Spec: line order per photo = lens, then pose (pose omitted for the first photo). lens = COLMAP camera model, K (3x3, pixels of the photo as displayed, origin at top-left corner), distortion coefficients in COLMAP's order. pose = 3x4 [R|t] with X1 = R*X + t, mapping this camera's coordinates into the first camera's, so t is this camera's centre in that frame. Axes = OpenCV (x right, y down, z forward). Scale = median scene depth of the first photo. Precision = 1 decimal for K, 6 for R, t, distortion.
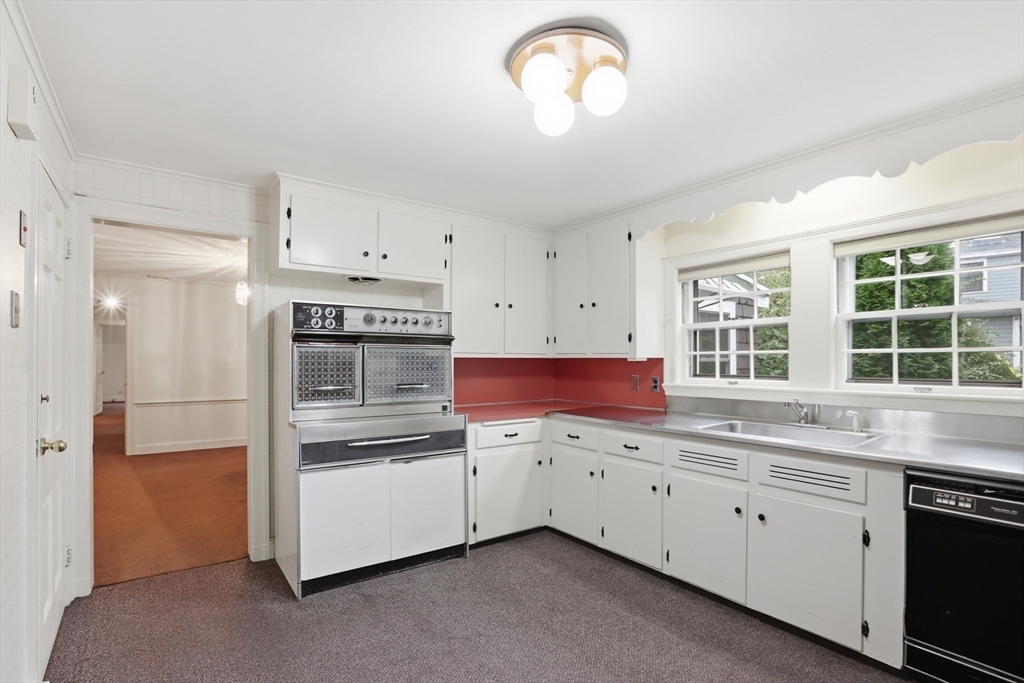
lens RADIAL K [[485.3, 0, 515.8], [0, 485.3, 360.2], [0, 0, 1]] dist [-0.066384, 0.027565]
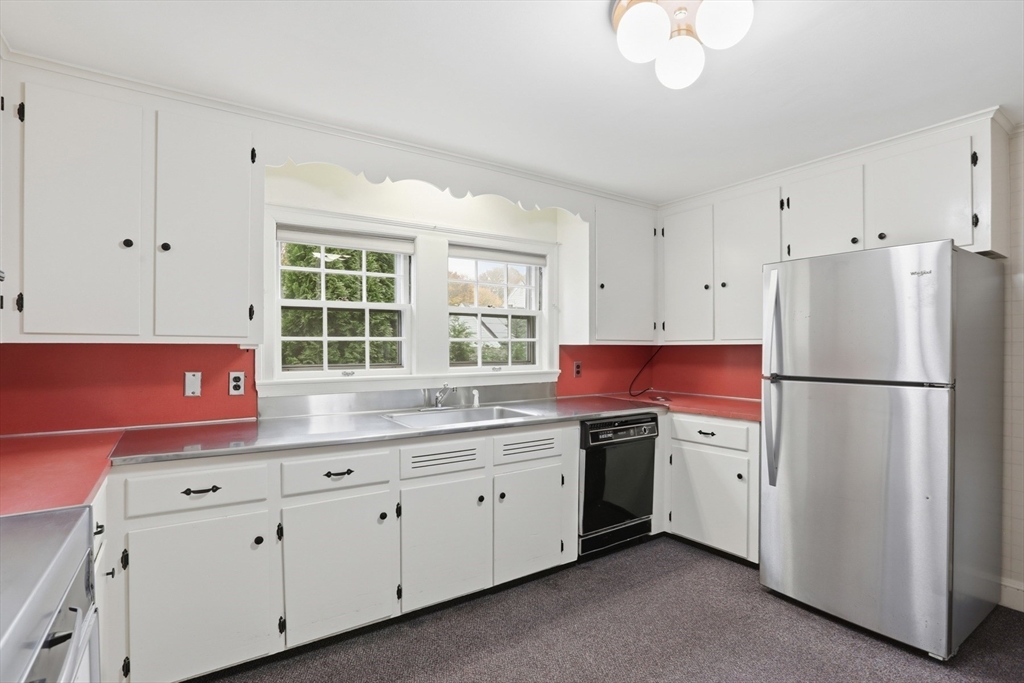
lens RADIAL K [[497.8, 0, 512.5], [0, 497.8, 347.7], [0, 0, 1]] dist [-0.067152, 0.030990]
pose [[0.045270, -0.001231, 0.998974, -0.435393], [-0.000065, 0.999999, 0.001235, -0.000841], [-0.998975, -0.000121, 0.045270, 0.686767]]
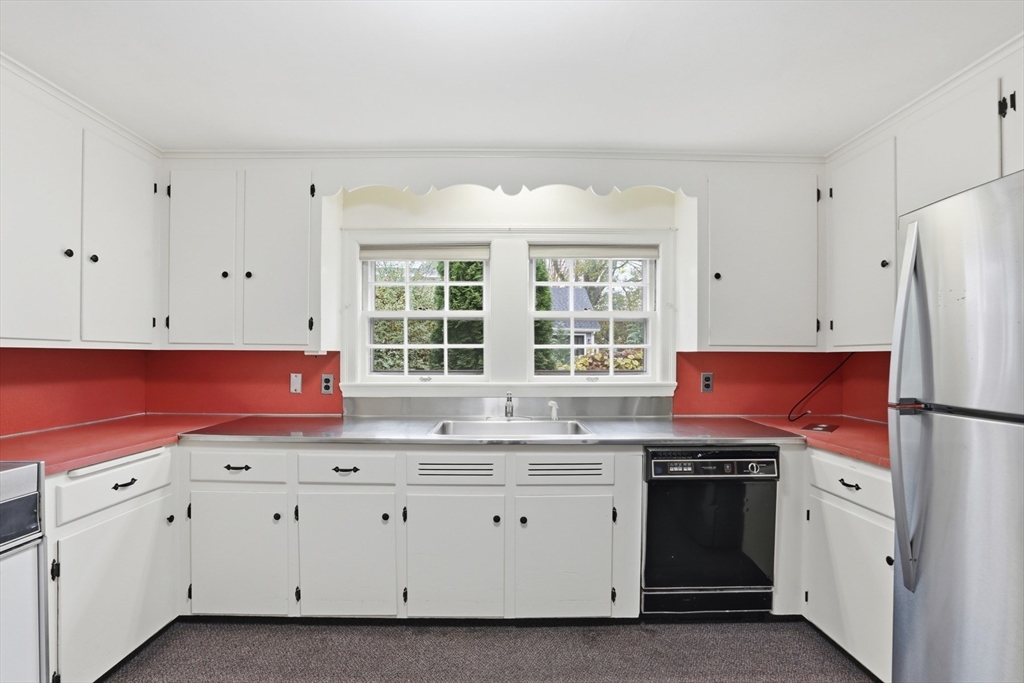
lens RADIAL K [[488.0, 0, 508.0], [0, 488.0, 355.5], [0, 0, 1]] dist [-0.065856, 0.029089]
pose [[0.592180, 0.001107, 0.805805, -0.208158], [-0.003033, 0.999995, 0.000855, 0.001376], [-0.805800, -0.002951, 0.592181, 0.335711]]
